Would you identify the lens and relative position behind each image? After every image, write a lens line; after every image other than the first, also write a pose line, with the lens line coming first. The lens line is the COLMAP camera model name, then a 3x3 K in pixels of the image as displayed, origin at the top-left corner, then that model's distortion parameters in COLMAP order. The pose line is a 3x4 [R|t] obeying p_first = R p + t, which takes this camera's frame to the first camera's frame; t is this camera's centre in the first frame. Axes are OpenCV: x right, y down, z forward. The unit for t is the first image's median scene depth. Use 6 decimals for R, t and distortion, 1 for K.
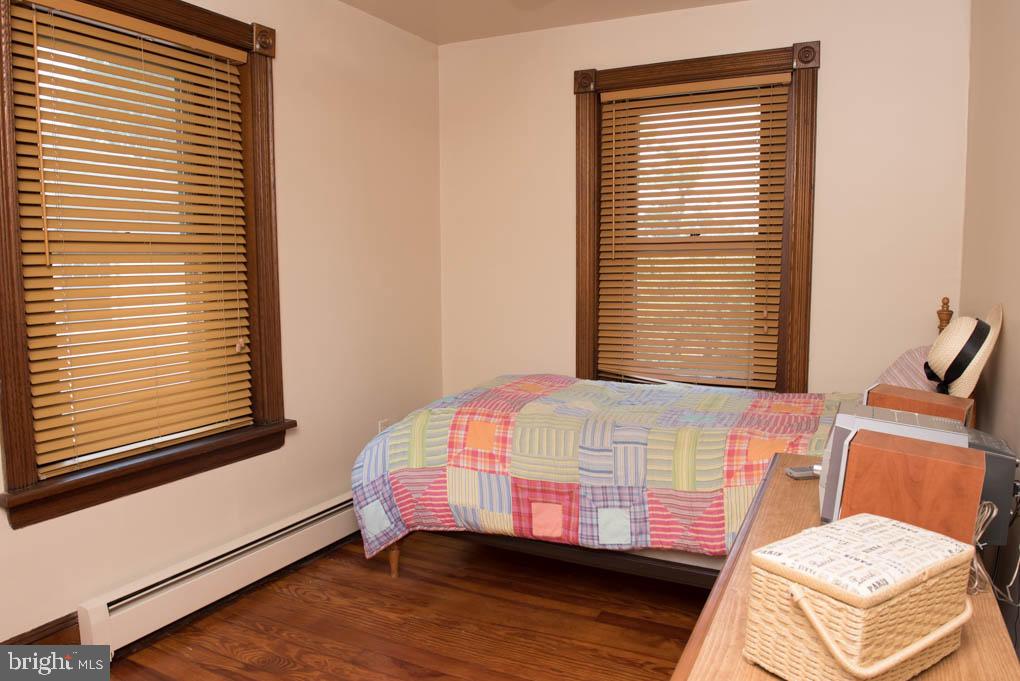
lens RADIAL K [[748.3, 0, 512.6], [0, 748.3, 340.5], [0, 0, 1]] dist [-0.022310, -0.017299]
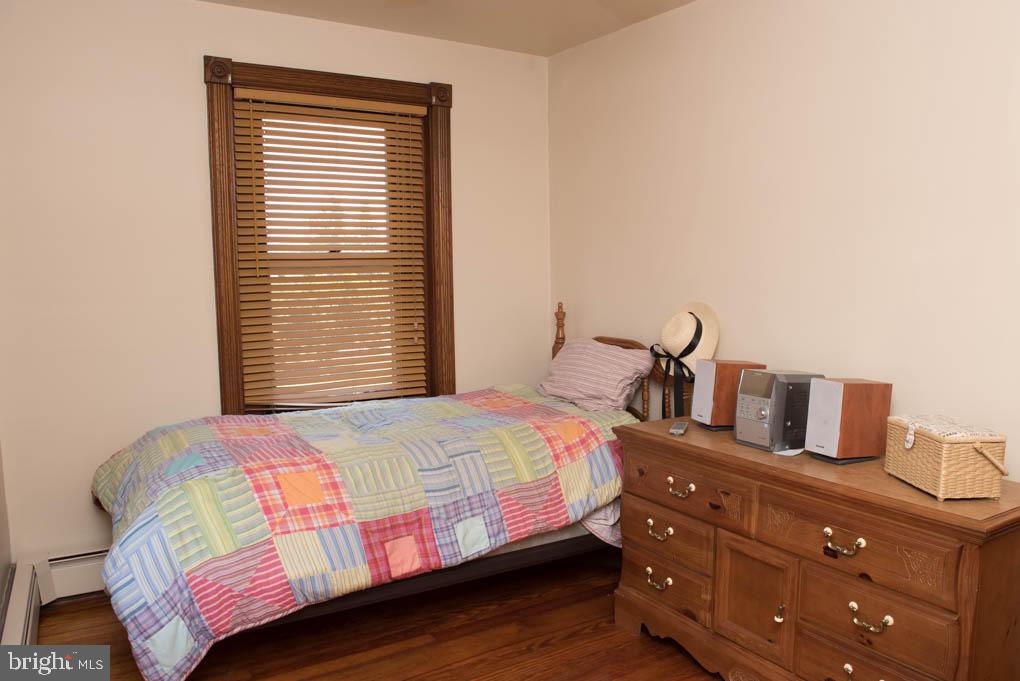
lens RADIAL K [[748.3, 0, 550.8], [0, 748.3, 352.2], [0, 0, 1]] dist [-0.022310, -0.017299]
pose [[0.525827, -0.093888, 0.845394, -0.602696], [0.102355, 0.993652, 0.046690, -0.035244], [-0.844411, 0.061979, 0.532099, 0.326147]]
